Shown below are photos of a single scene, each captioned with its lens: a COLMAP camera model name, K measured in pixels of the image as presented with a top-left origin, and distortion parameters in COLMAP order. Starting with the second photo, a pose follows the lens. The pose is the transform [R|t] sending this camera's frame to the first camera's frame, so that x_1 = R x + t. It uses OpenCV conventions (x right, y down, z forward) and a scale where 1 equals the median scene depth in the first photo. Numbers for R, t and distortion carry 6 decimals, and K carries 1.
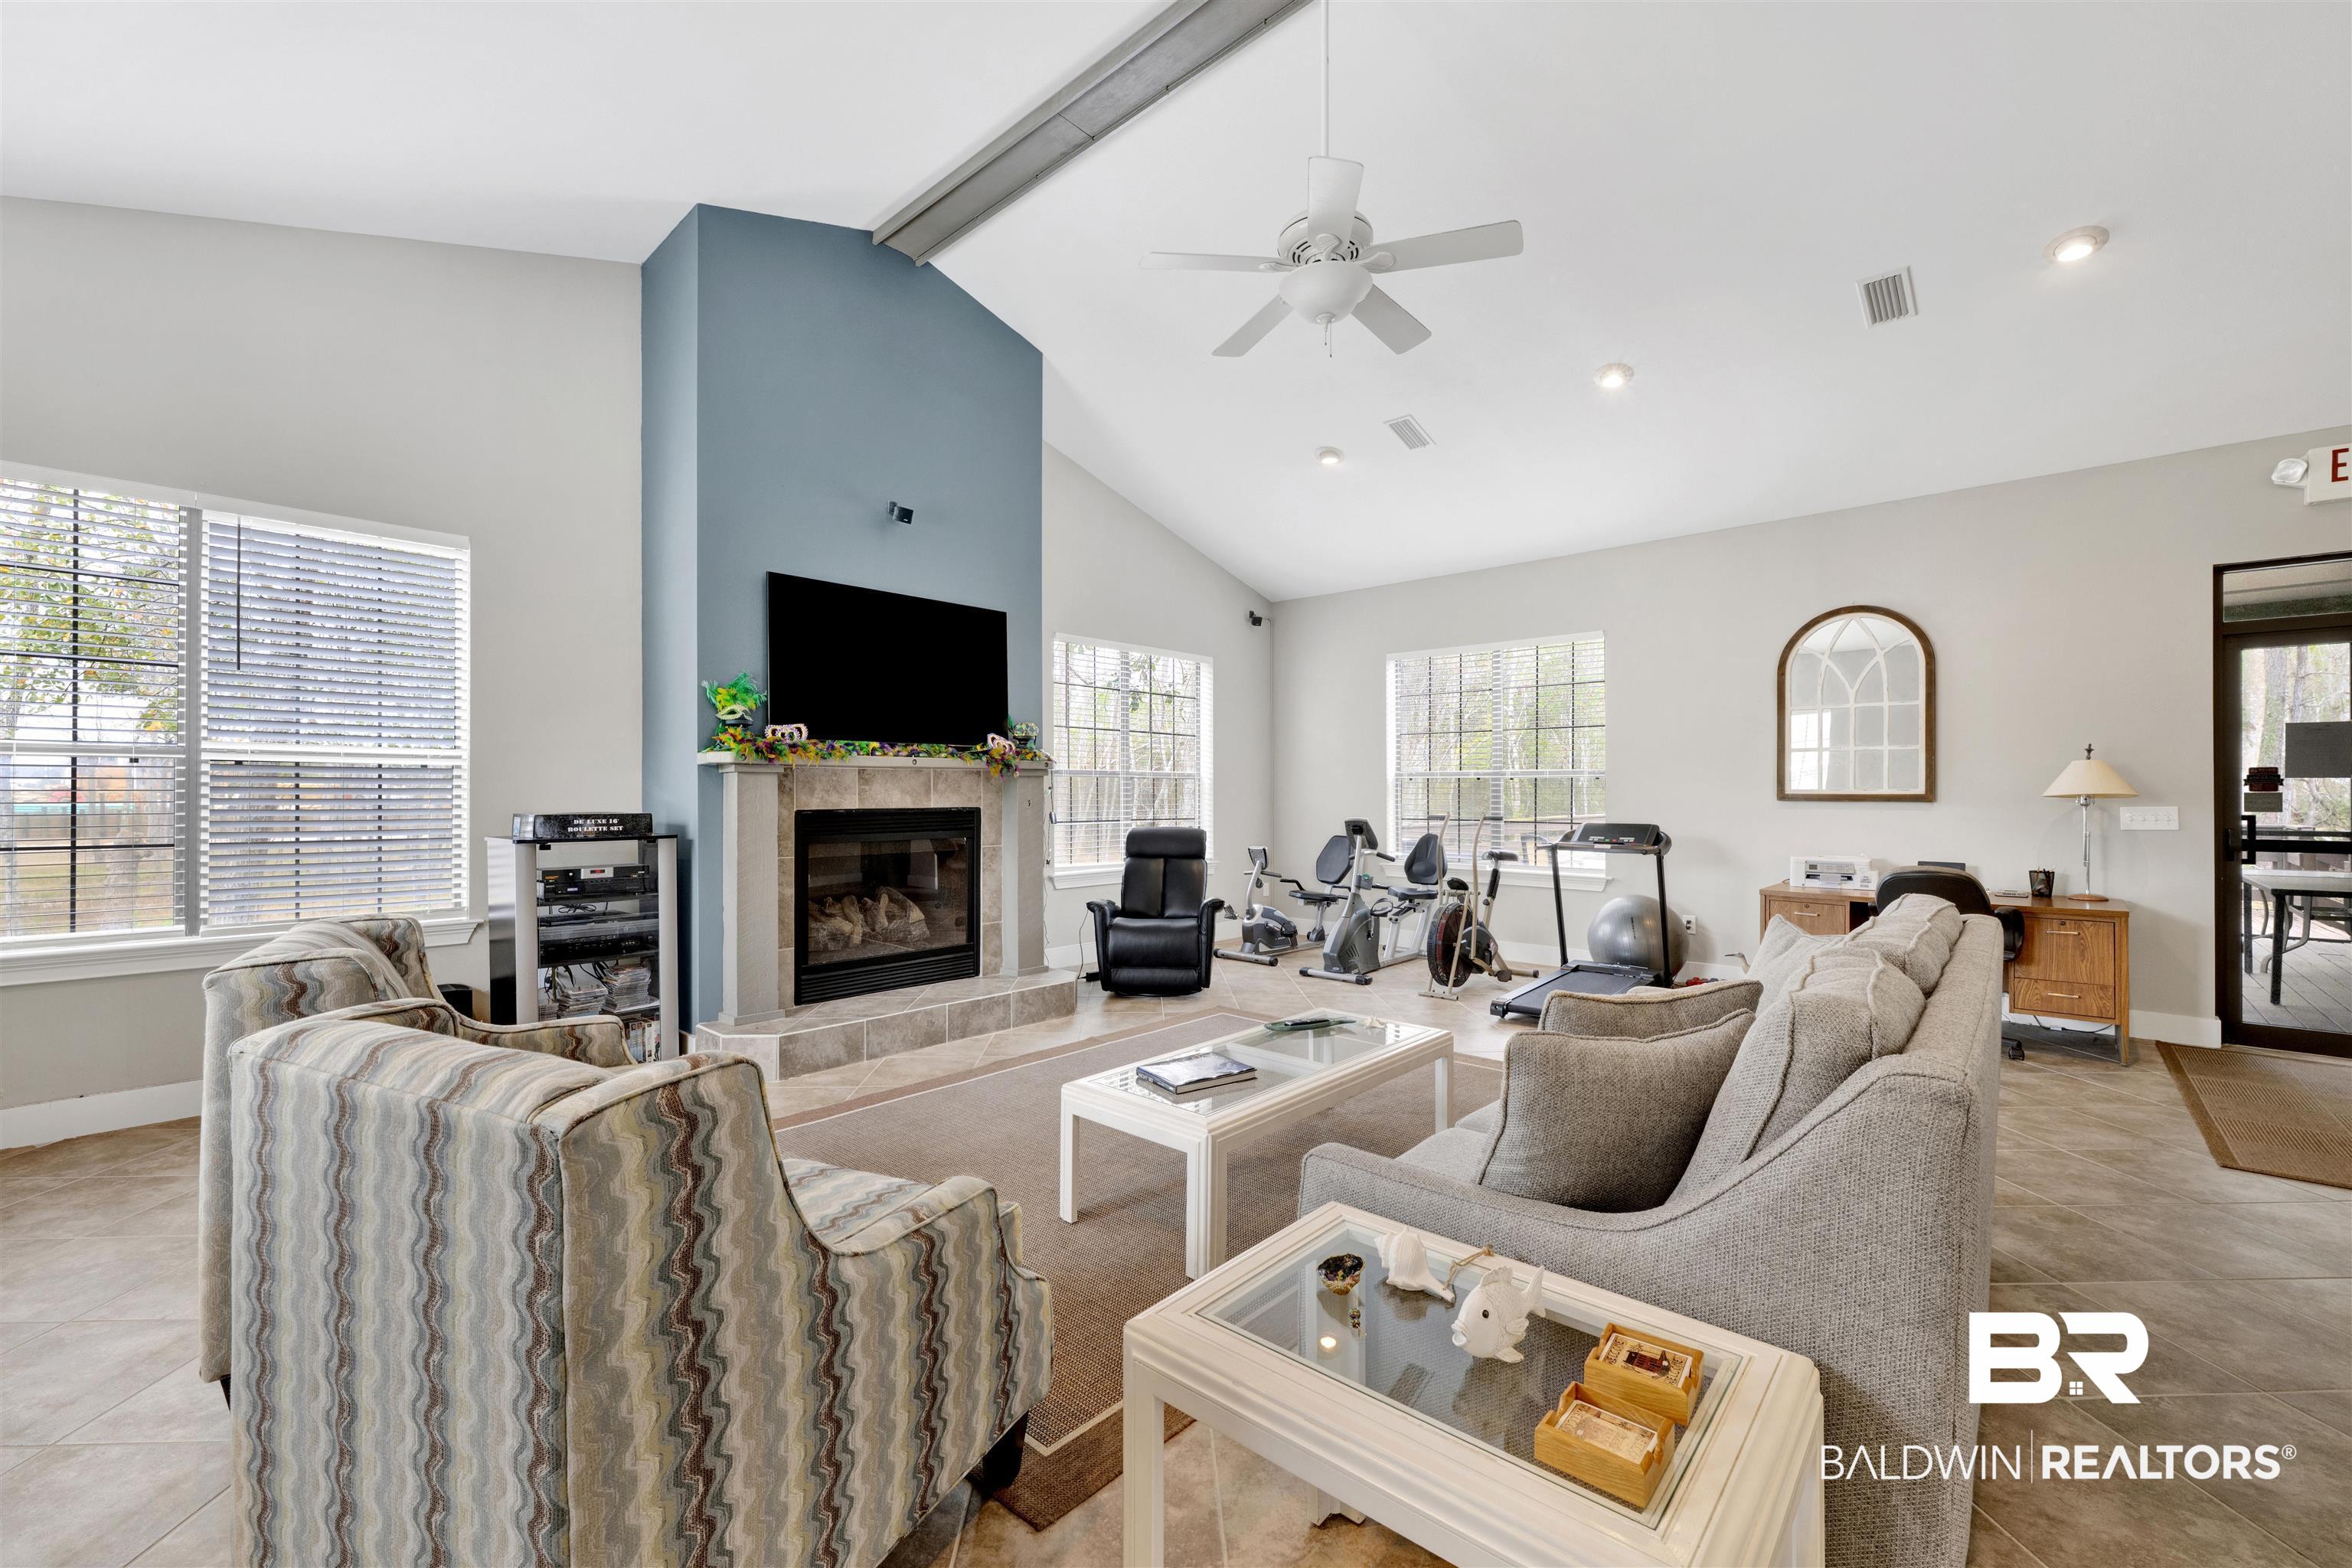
lens RADIAL K [[949.7, 0, 1175.4], [0, 949.7, 793.7], [0, 0, 1]] dist [-0.004521, 0.000340]
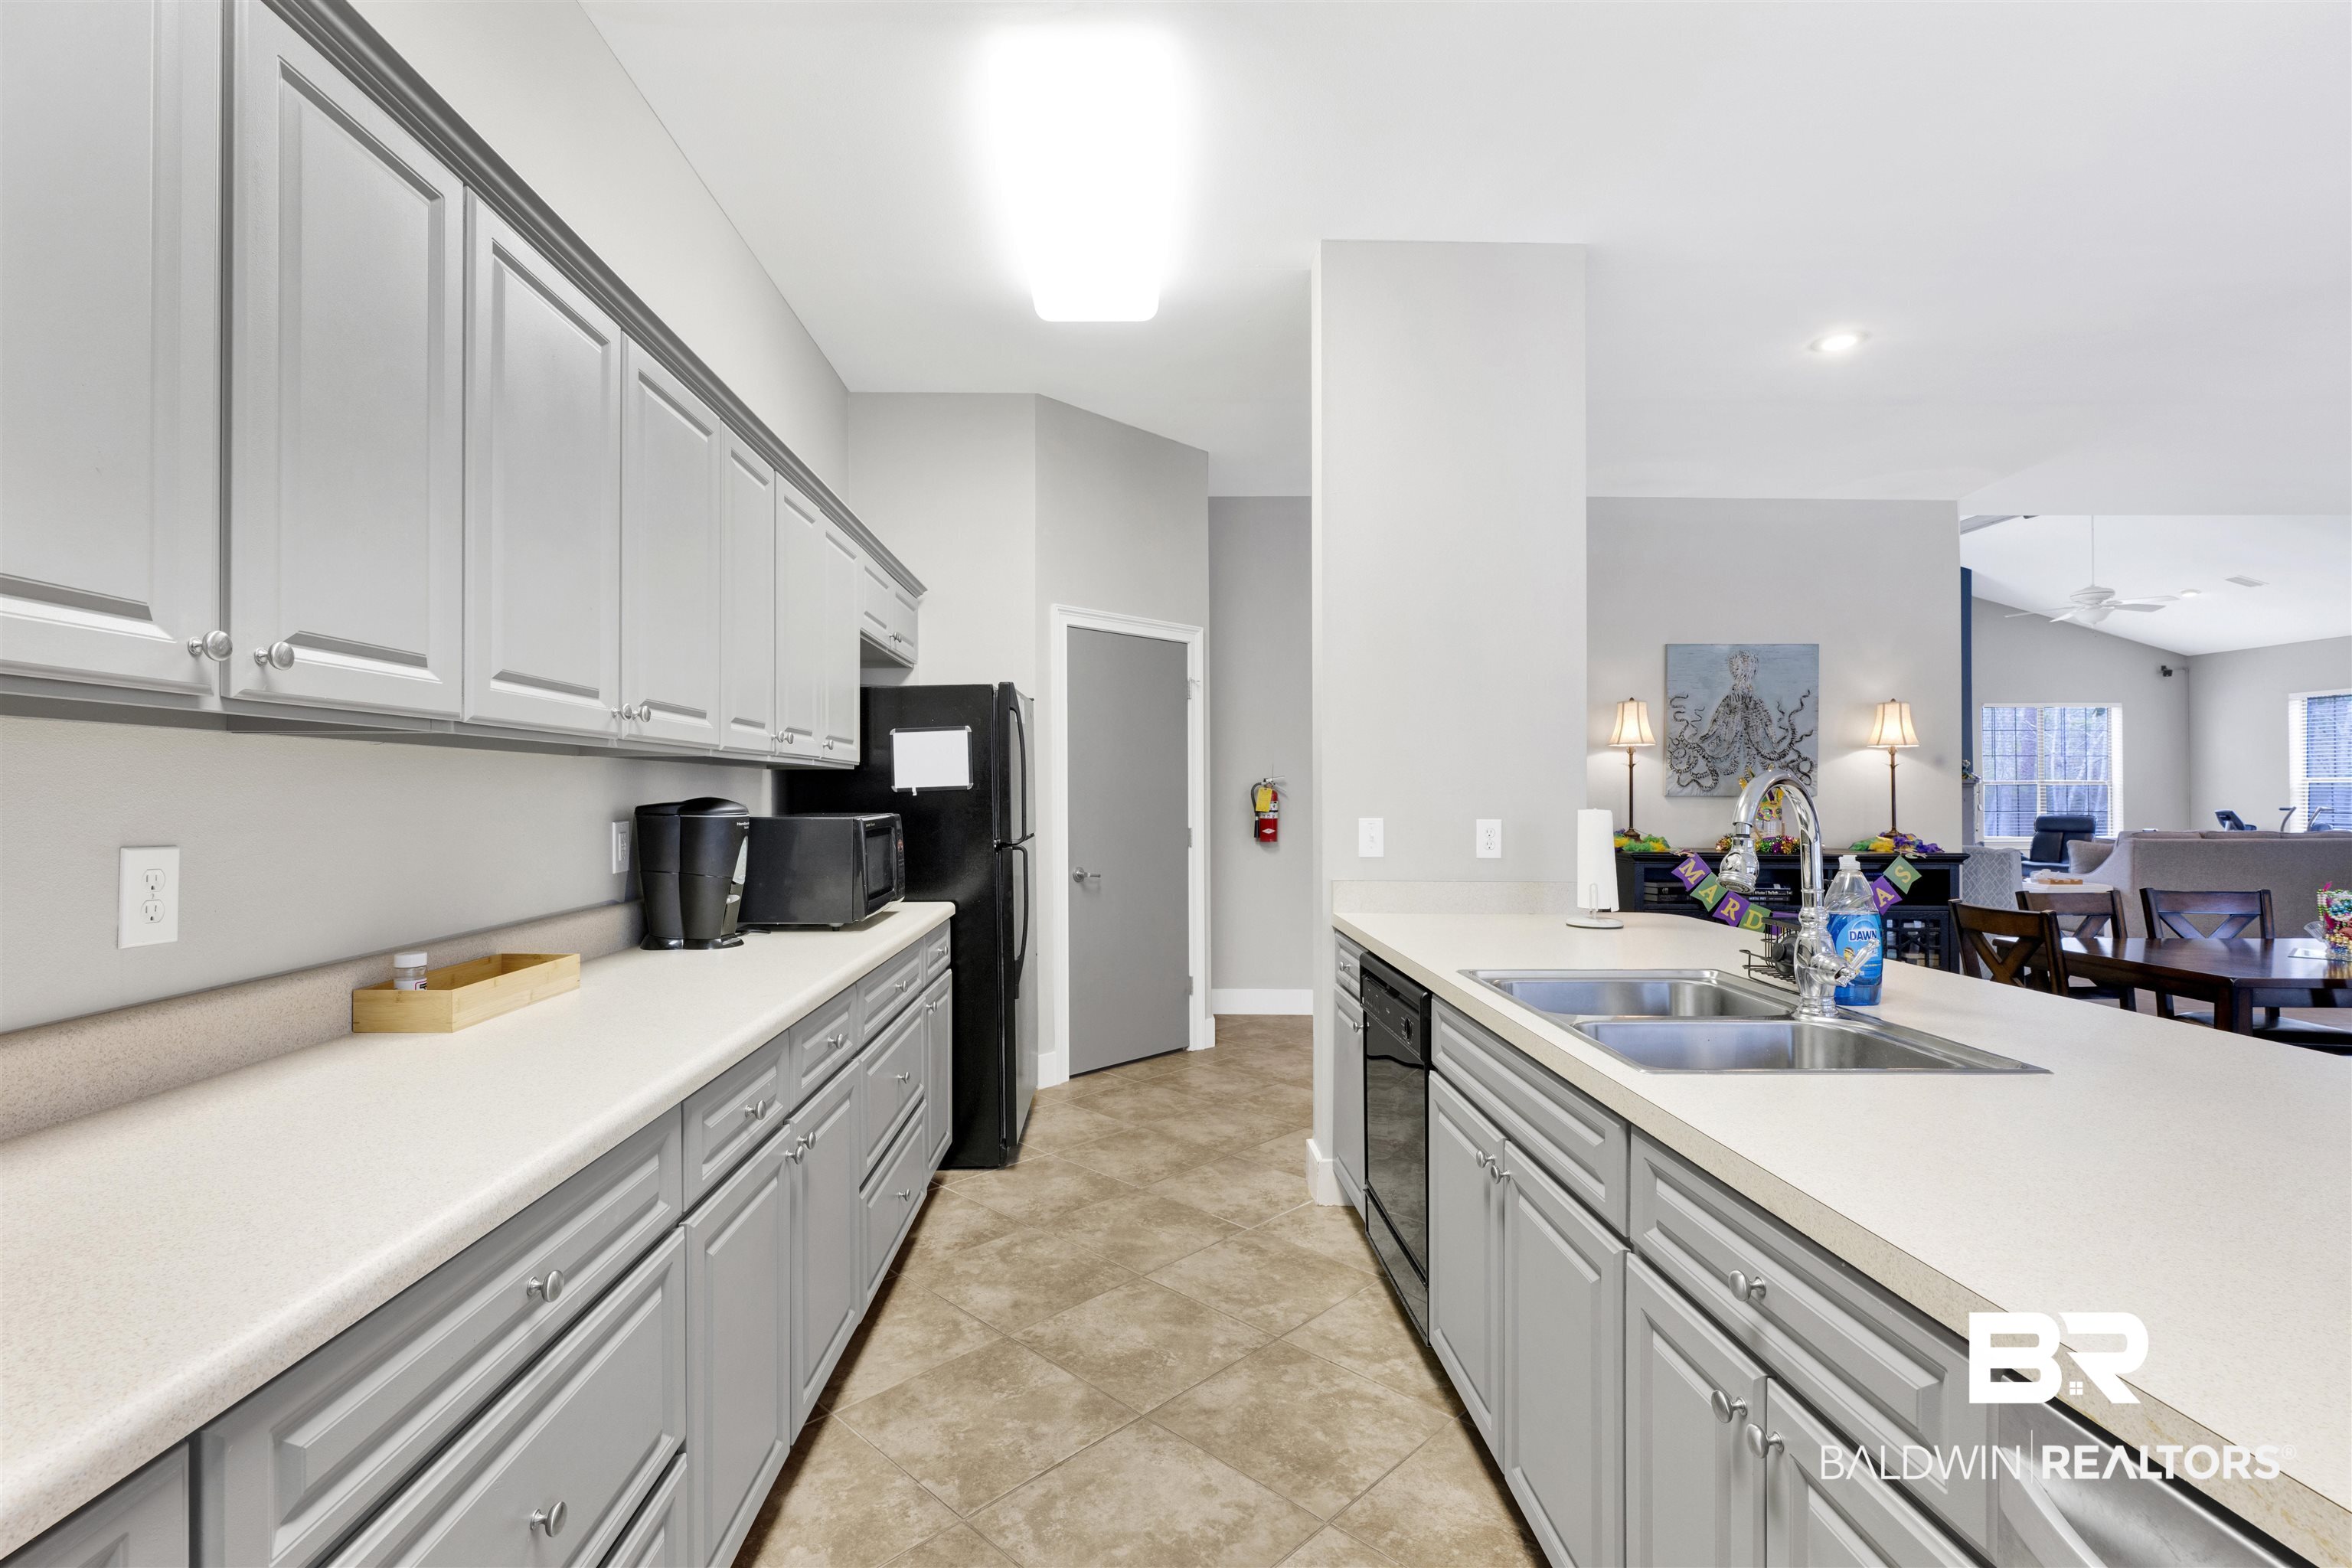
lens RADIAL K [[981.9, 0, 1180.7], [0, 981.9, 788.2], [0, 0, 1]] dist [-0.004627, 0.000856]
pose [[0.675471, -0.000884, -0.737386, 0.274652], [-0.000375, 0.999999, -0.001543, -0.011694], [0.737386, 0.001319, 0.675470, -1.760132]]
